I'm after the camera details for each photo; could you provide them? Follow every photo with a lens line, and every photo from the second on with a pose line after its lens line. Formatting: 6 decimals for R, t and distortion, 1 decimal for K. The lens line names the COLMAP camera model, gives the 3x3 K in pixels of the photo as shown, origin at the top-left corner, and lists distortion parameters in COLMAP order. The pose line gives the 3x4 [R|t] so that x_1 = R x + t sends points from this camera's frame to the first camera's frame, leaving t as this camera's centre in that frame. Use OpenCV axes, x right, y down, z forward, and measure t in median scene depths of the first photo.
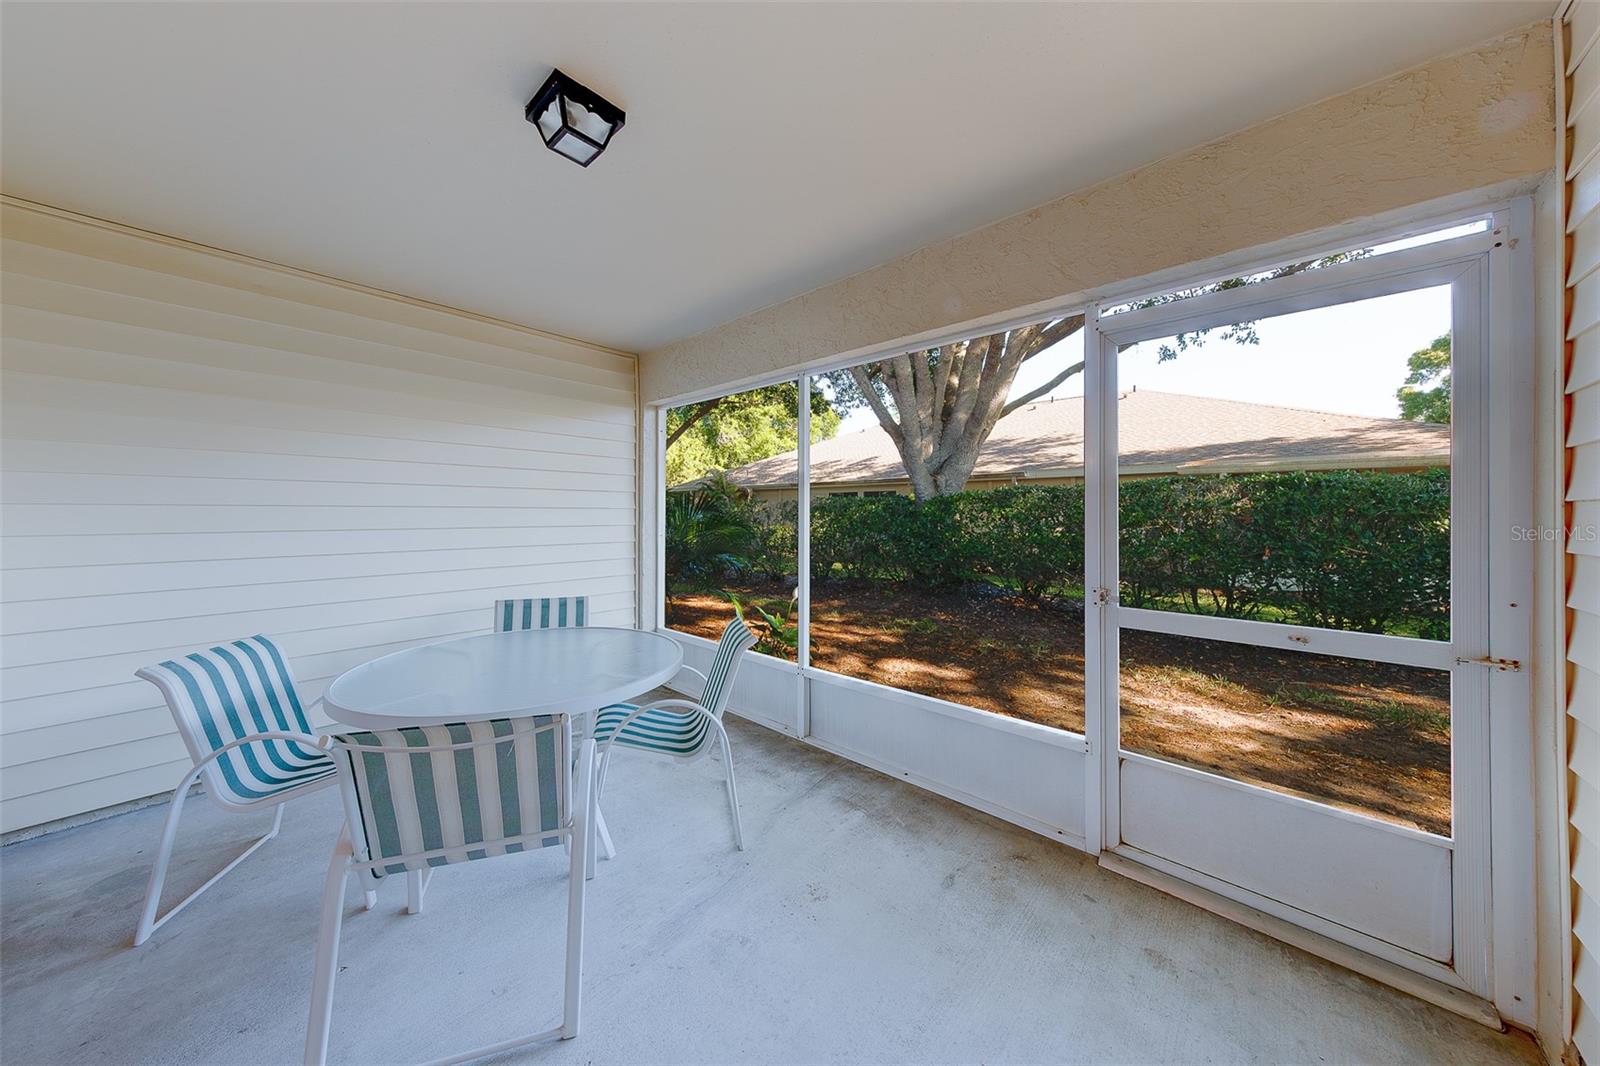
lens RADIAL K [[511.6, 0, 805.3], [0, 511.6, 520.9], [0, 0, 1]] dist [0.006623, -0.000397]
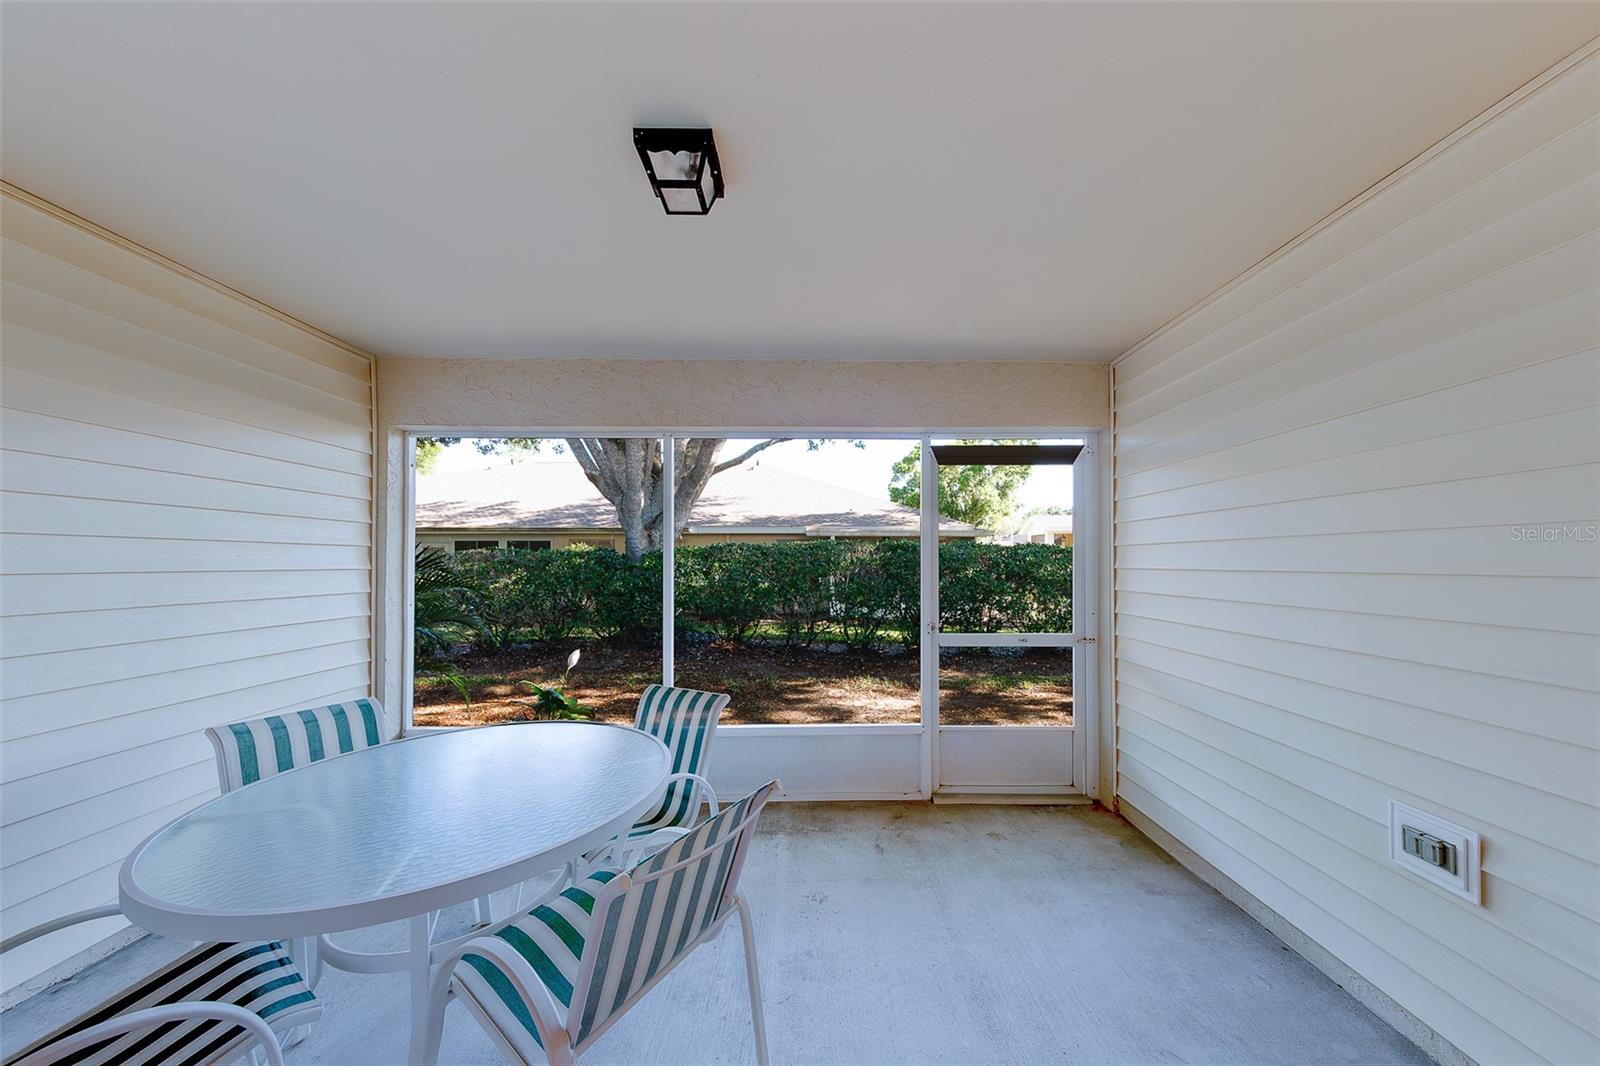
lens RADIAL K [[511.6, 0, 802.8], [0, 511.6, 569.2], [0, 0, 1]] dist [0.006623, -0.000397]
pose [[0.744958, -0.011049, 0.667020, -0.243863], [0.012758, 0.999916, 0.002314, -0.012062], [-0.666989, 0.006786, 0.745036, 0.040954]]
